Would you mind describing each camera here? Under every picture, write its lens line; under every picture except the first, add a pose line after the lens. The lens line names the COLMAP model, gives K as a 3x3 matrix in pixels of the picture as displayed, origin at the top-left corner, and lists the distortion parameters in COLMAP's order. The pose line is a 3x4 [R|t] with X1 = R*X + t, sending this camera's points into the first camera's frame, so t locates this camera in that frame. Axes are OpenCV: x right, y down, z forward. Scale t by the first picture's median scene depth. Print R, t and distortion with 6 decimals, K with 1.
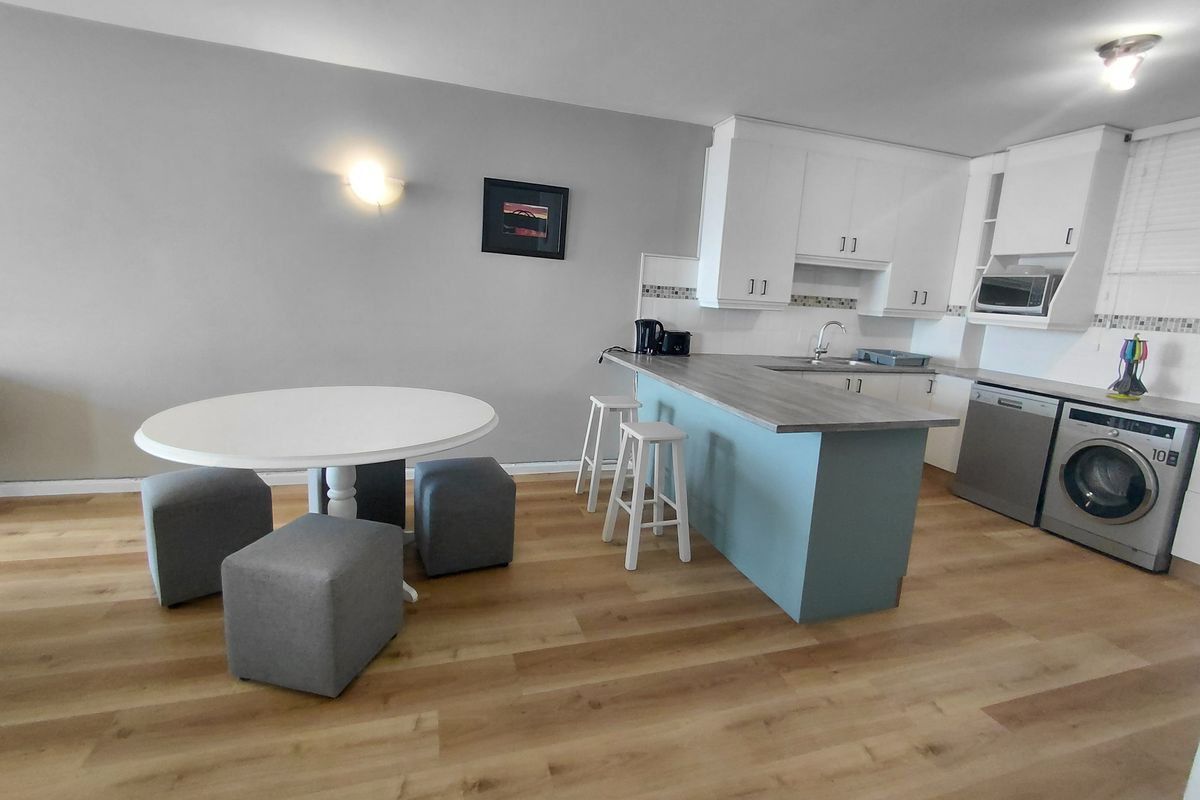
lens RADIAL K [[558.4, 0, 601.6], [0, 558.4, 390.5], [0, 0, 1]] dist [-0.002347, -0.000300]
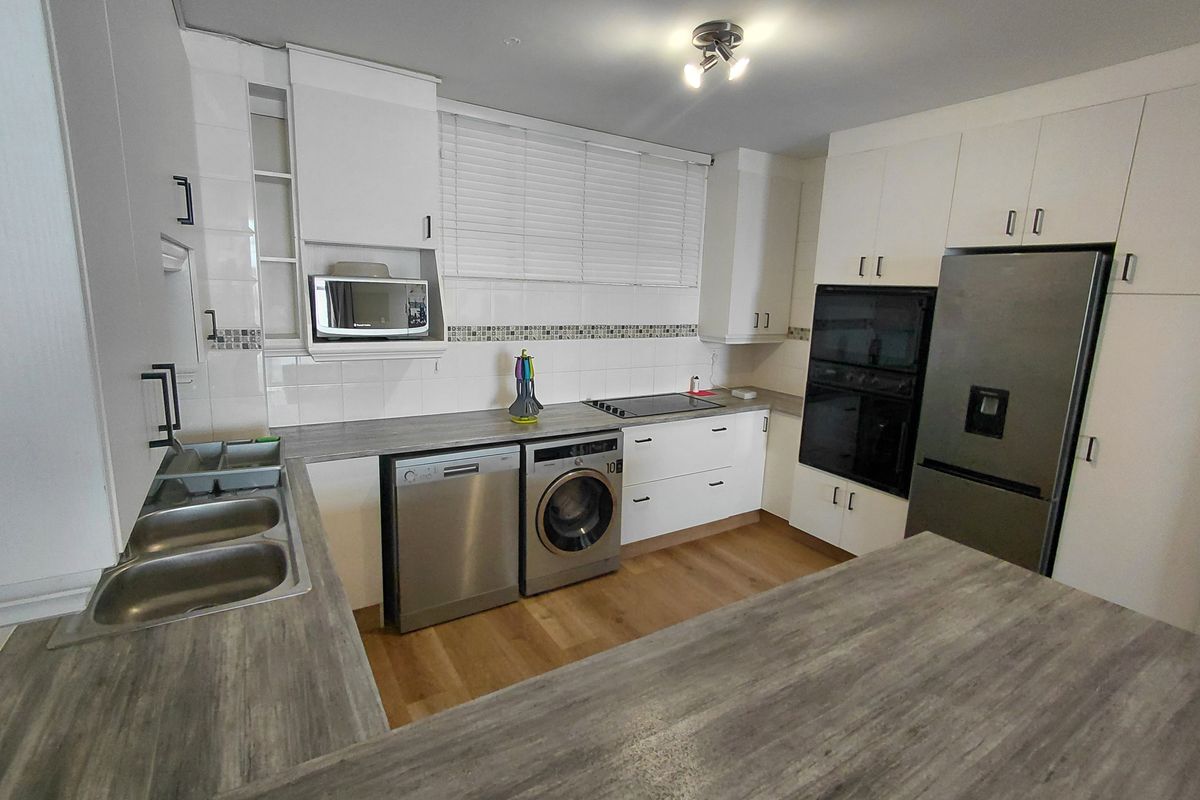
lens RADIAL K [[558.4, 0, 601.6], [0, 558.4, 390.5], [0, 0, 1]] dist [-0.002347, -0.000300]
pose [[-0.248366, -0.234406, 0.939877, 0.061372], [0.123124, 0.954770, 0.270656, -0.262552], [-0.960809, 0.182944, -0.208271, 1.053714]]
